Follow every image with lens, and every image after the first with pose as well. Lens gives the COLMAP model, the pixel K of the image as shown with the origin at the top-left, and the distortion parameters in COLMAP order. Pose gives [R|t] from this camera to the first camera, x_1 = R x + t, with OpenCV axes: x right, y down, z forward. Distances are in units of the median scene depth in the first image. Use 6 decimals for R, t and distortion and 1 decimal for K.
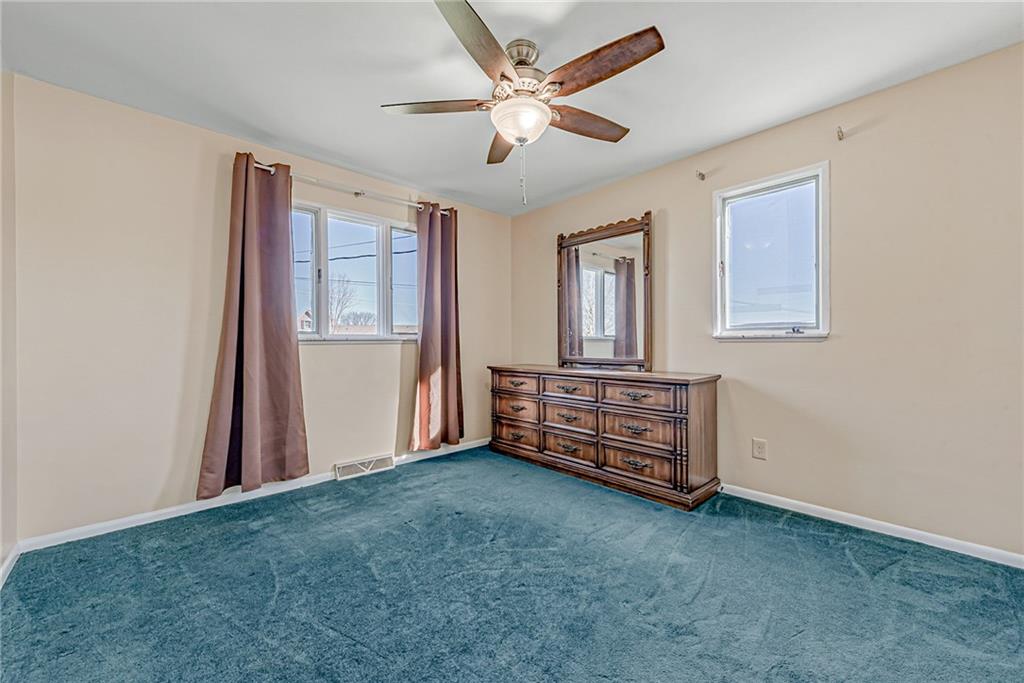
lens RADIAL K [[405.9, 0, 518.7], [0, 405.9, 341.2], [0, 0, 1]] dist [0.009960, -0.000154]
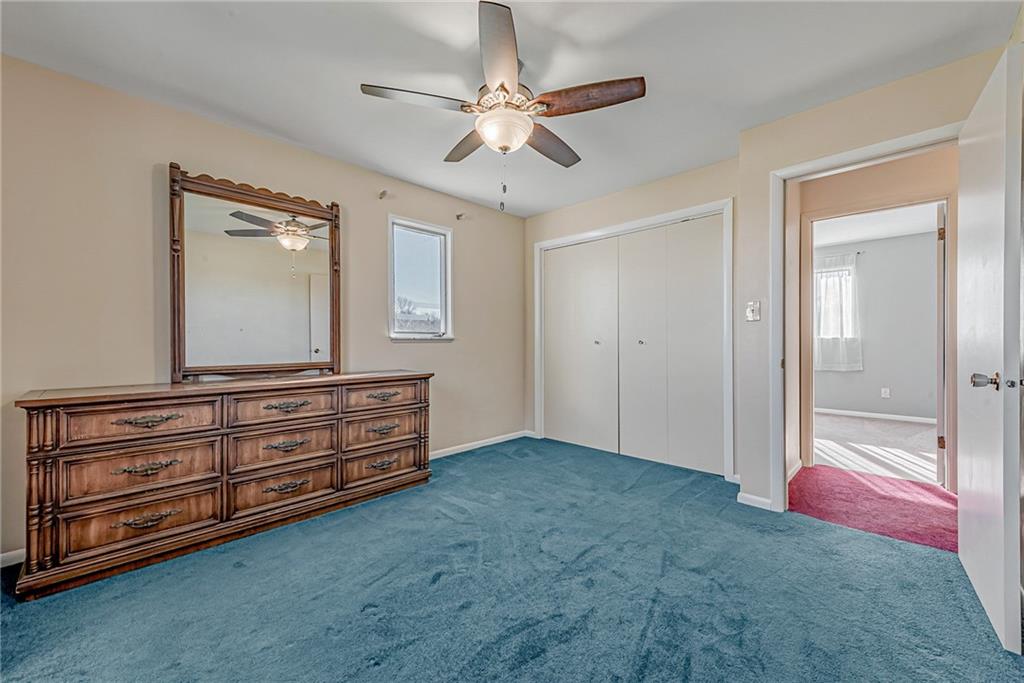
lens RADIAL K [[405.9, 0, 518.9], [0, 405.9, 341.0], [0, 0, 1]] dist [0.009960, -0.000154]
pose [[-0.047064, 0.003261, 0.998887, -0.648897], [-0.000860, 0.999994, -0.003305, 0.000854], [-0.998892, -0.001014, -0.047061, 0.633603]]
